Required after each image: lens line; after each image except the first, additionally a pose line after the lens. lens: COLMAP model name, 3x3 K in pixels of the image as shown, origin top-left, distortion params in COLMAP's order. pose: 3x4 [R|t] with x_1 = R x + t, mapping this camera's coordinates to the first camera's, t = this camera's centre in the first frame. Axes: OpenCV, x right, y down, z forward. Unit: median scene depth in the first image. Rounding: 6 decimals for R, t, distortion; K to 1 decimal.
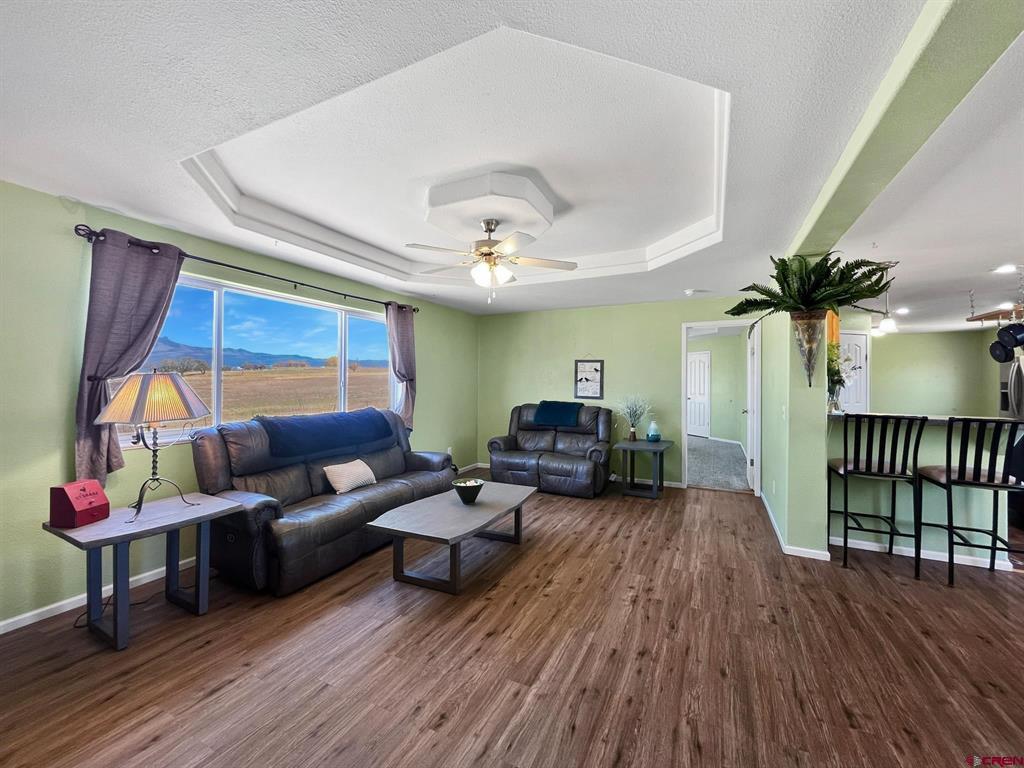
lens RADIAL K [[421.1, 0, 512.8], [0, 421.1, 378.8], [0, 0, 1]] dist [-0.001074, 0.000009]
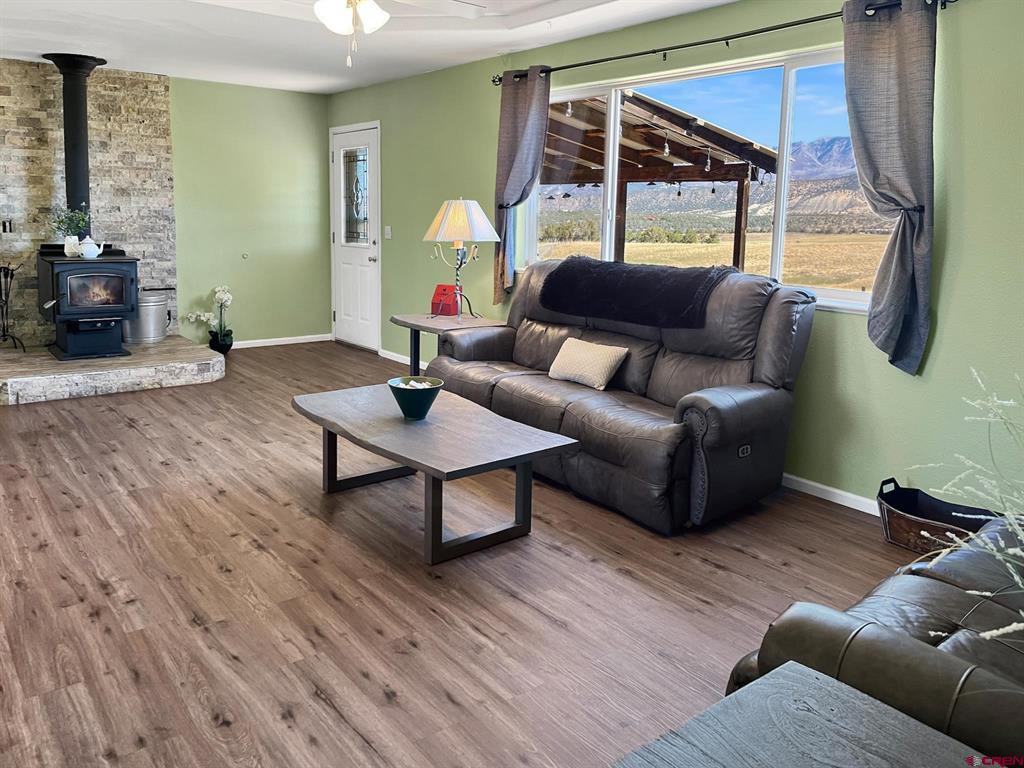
lens RADIAL K [[780.1, 0, 512.0], [0, 780.1, 384.0], [0, 0, 1]] dist [0.046197, -0.051663]
pose [[-0.443942, 0.182451, -0.877284, 0.791539], [-0.017435, 0.977107, 0.212034, 0.018948], [0.895886, 0.109426, -0.430598, 1.635863]]
